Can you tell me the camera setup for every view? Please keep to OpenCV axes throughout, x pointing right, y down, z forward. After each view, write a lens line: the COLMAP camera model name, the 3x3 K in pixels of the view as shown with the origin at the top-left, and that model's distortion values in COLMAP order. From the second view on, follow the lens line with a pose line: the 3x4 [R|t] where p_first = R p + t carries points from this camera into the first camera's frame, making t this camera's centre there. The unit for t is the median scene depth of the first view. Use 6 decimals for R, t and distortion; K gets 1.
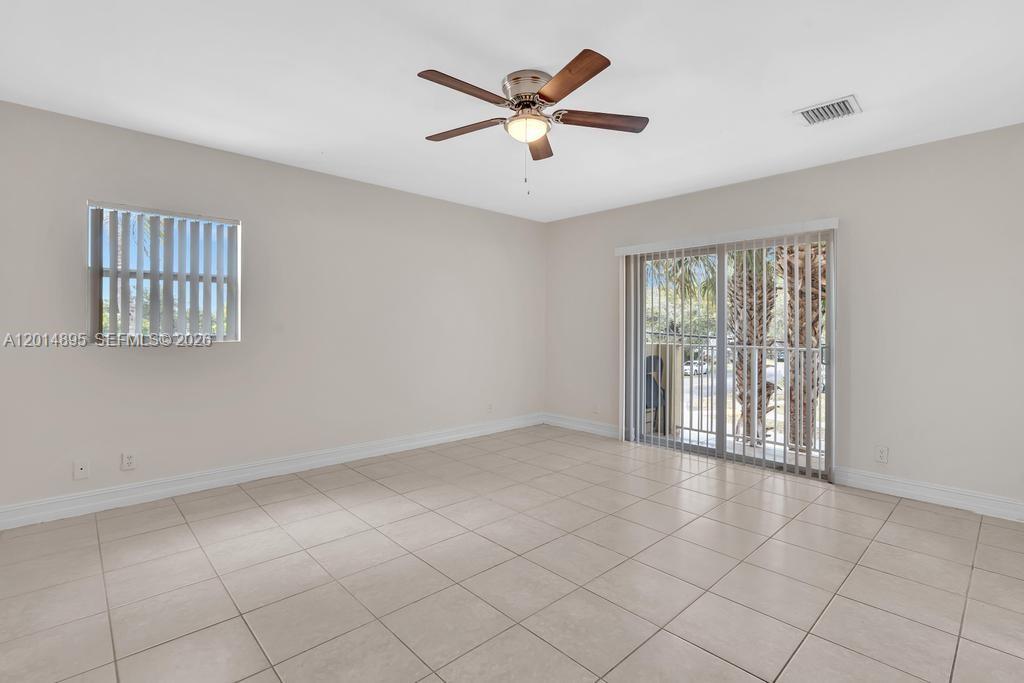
lens RADIAL K [[473.1, 0, 508.7], [0, 473.1, 324.7], [0, 0, 1]] dist [0.001000, 0.001230]
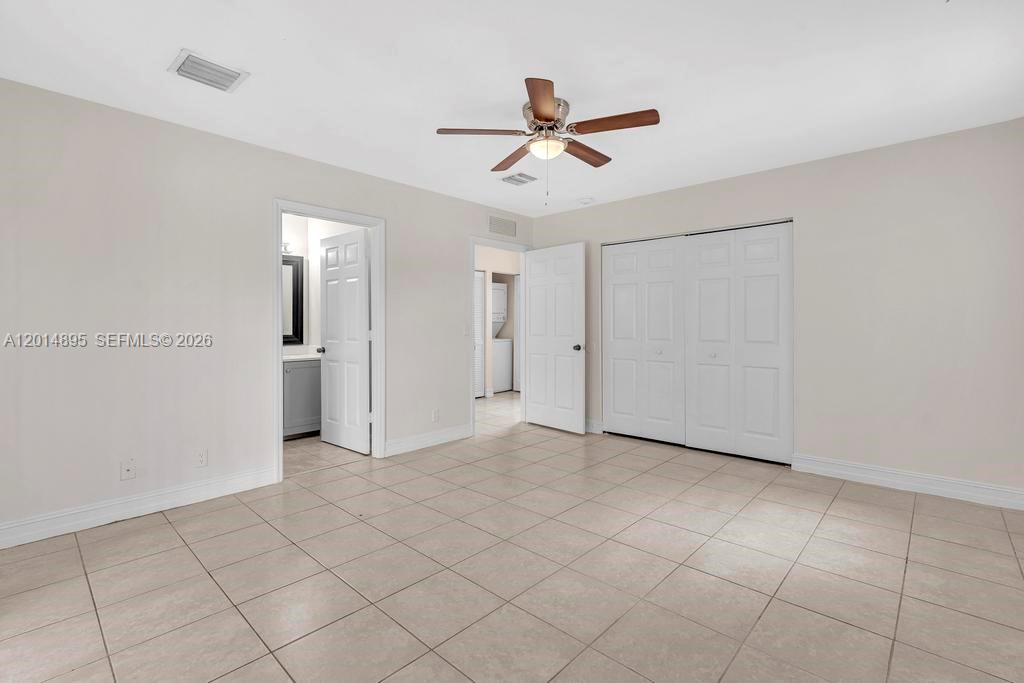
lens RADIAL K [[473.1, 0, 508.7], [0, 473.1, 324.7], [0, 0, 1]] dist [0.001000, 0.001230]
pose [[-0.997648, -0.005766, -0.068304, 0.142796], [-0.005341, 0.999965, -0.006392, 0.013399], [0.068339, -0.006012, -0.997644, 1.475585]]
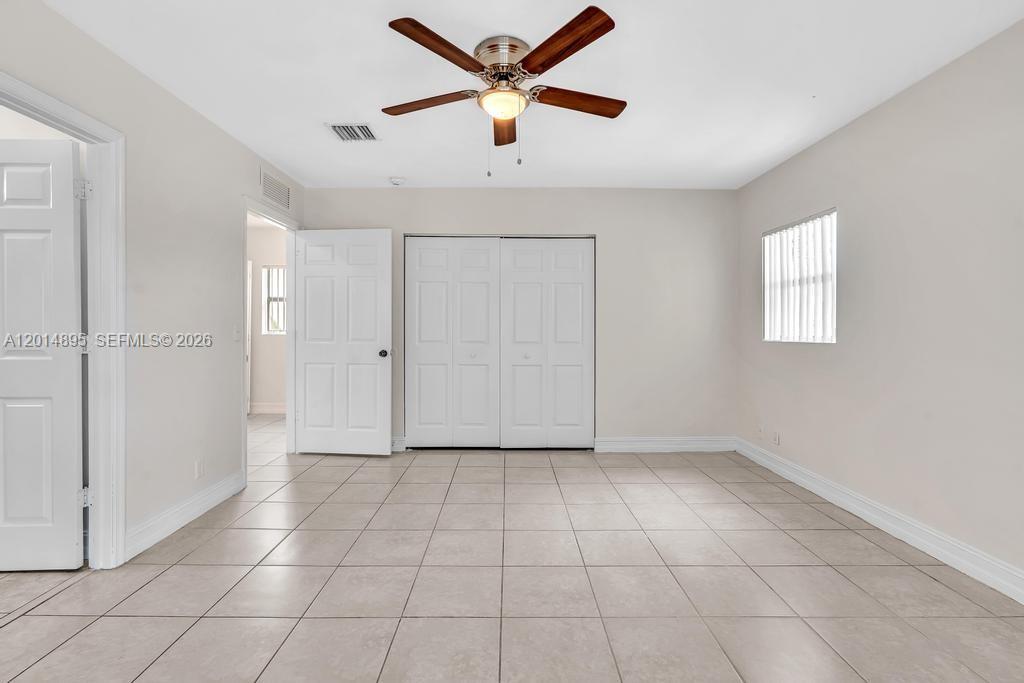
lens RADIAL K [[465.9, 0, 511.3], [0, 465.9, 329.8], [0, 0, 1]] dist [-0.004670, 0.000309]
pose [[-0.674161, -0.004942, -0.738568, 0.476800], [-0.004574, 0.999986, -0.002516, 0.013686], [0.738570, 0.001682, -0.674174, 1.118871]]
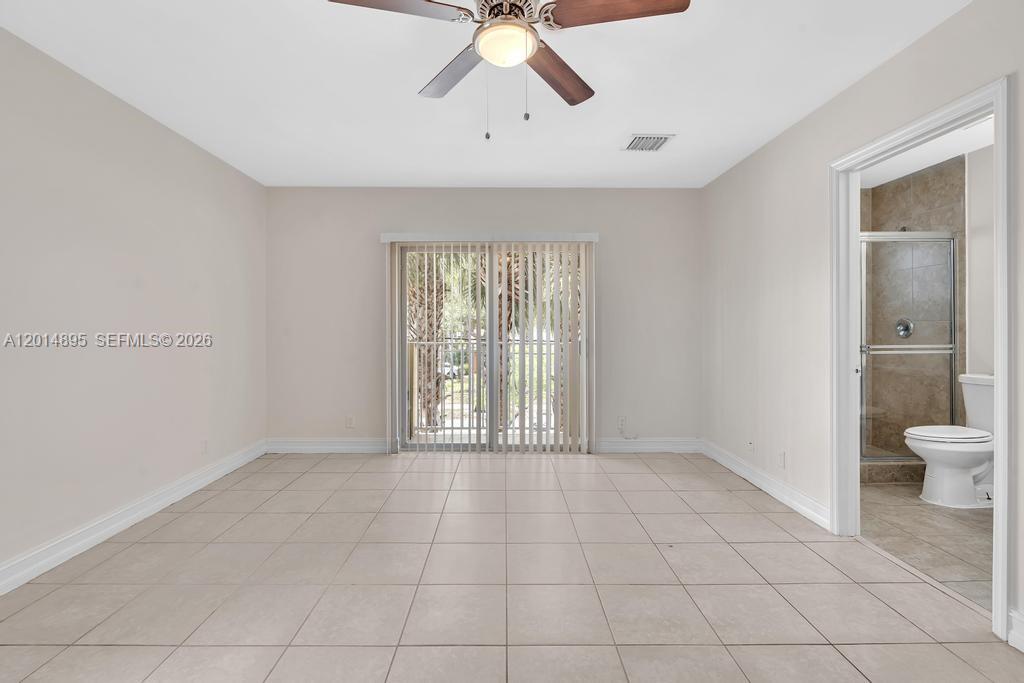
lens RADIAL K [[460.8, 0, 506.5], [0, 460.8, 325.5], [0, 0, 1]] dist [-0.003468, -0.000515]
pose [[0.681444, -0.004041, 0.731859, -0.328029], [-0.000133, 0.999984, 0.005645, 0.002883], [-0.731870, -0.003945, 0.681433, 0.364524]]
